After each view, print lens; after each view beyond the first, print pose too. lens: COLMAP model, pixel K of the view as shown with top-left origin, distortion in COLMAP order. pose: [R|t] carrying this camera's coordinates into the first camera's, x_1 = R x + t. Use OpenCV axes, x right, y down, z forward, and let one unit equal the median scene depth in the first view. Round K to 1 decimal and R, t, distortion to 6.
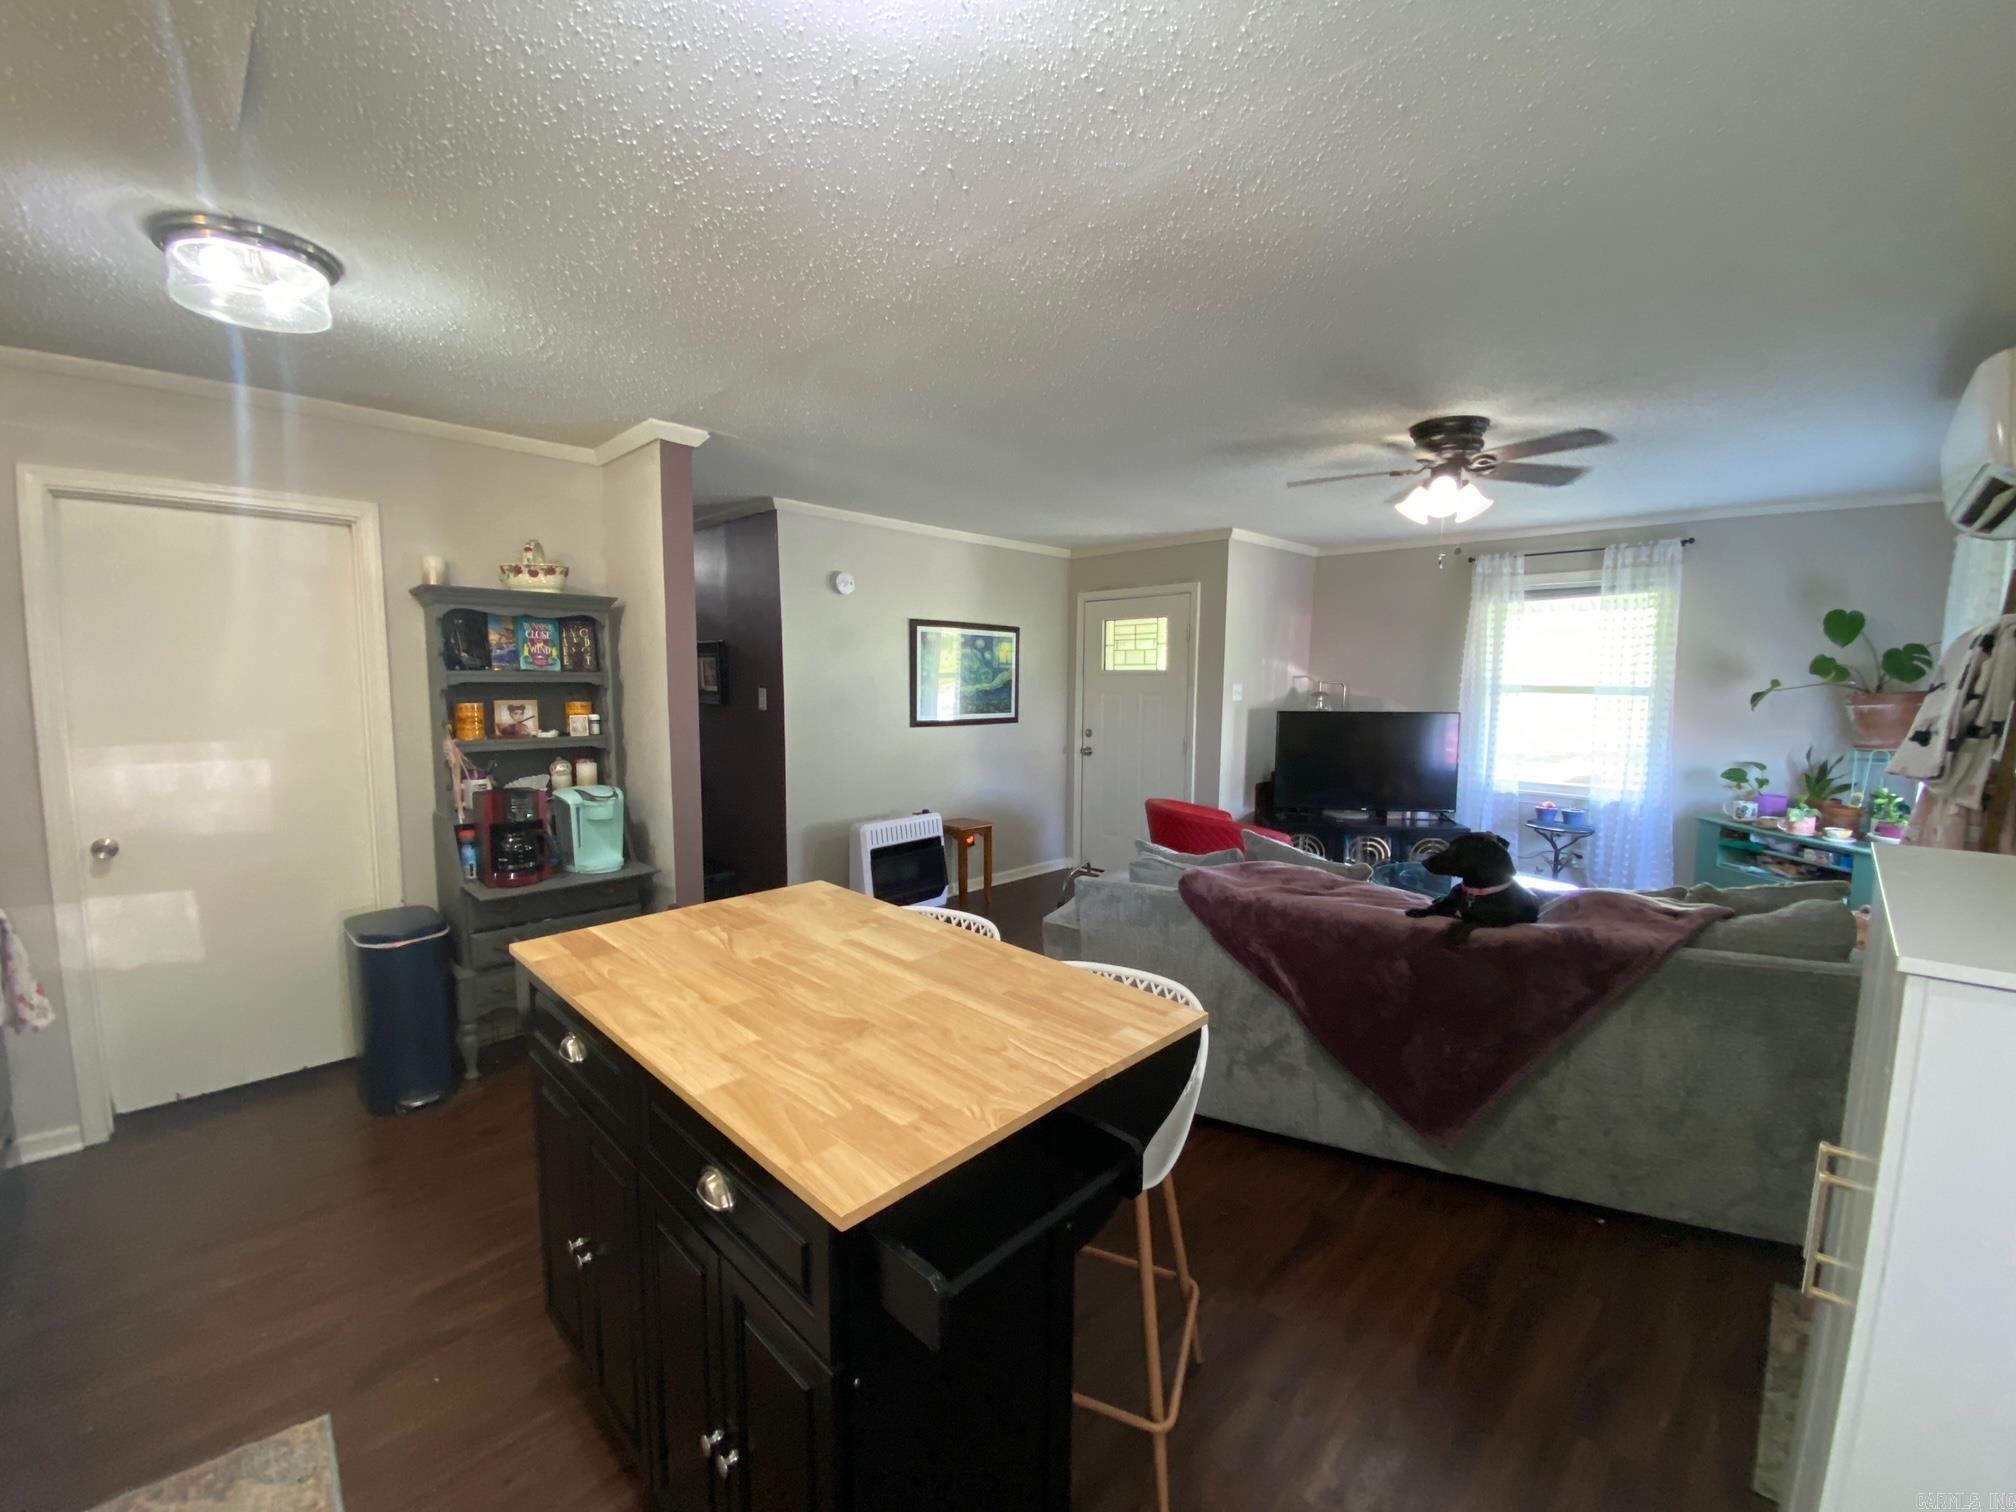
lens RADIAL K [[807.6, 0, 1003.5], [0, 807.6, 758.5], [0, 0, 1]] dist [0.035943, -0.027642]
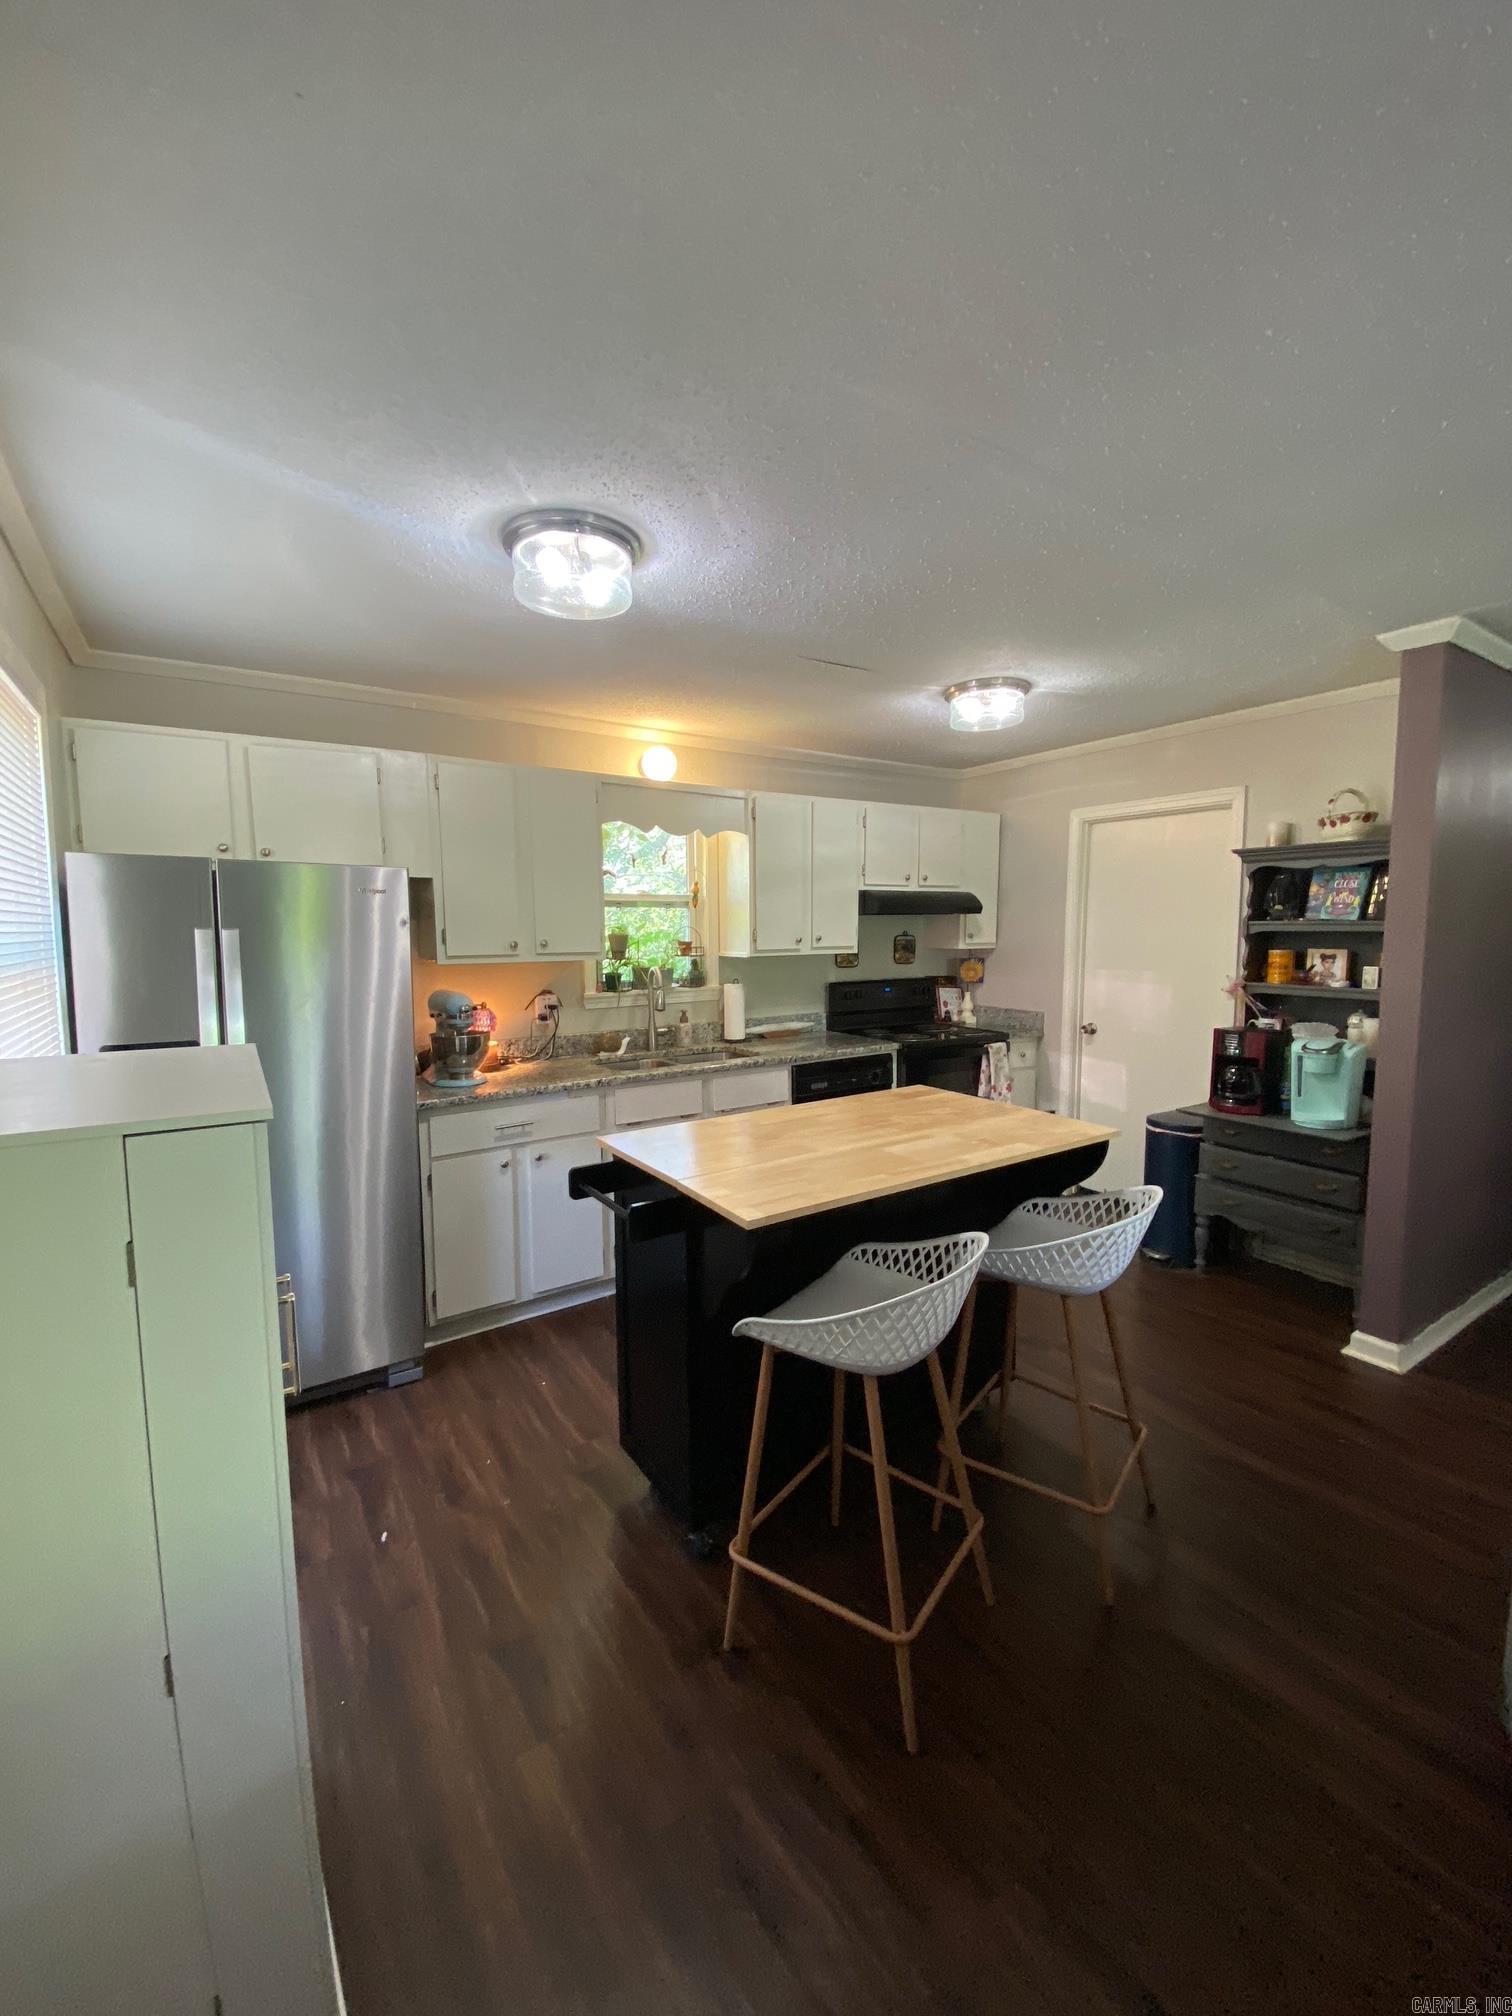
lens RADIAL K [[807.6, 0, 756.0], [0, 807.6, 1008.0], [0, 0, 1]] dist [0.035943, -0.027642]
pose [[-0.200131, 0.089389, -0.975683, 0.541874], [-0.097630, 0.989054, 0.110639, -0.041112], [0.974893, 0.117398, -0.189213, 0.493088]]
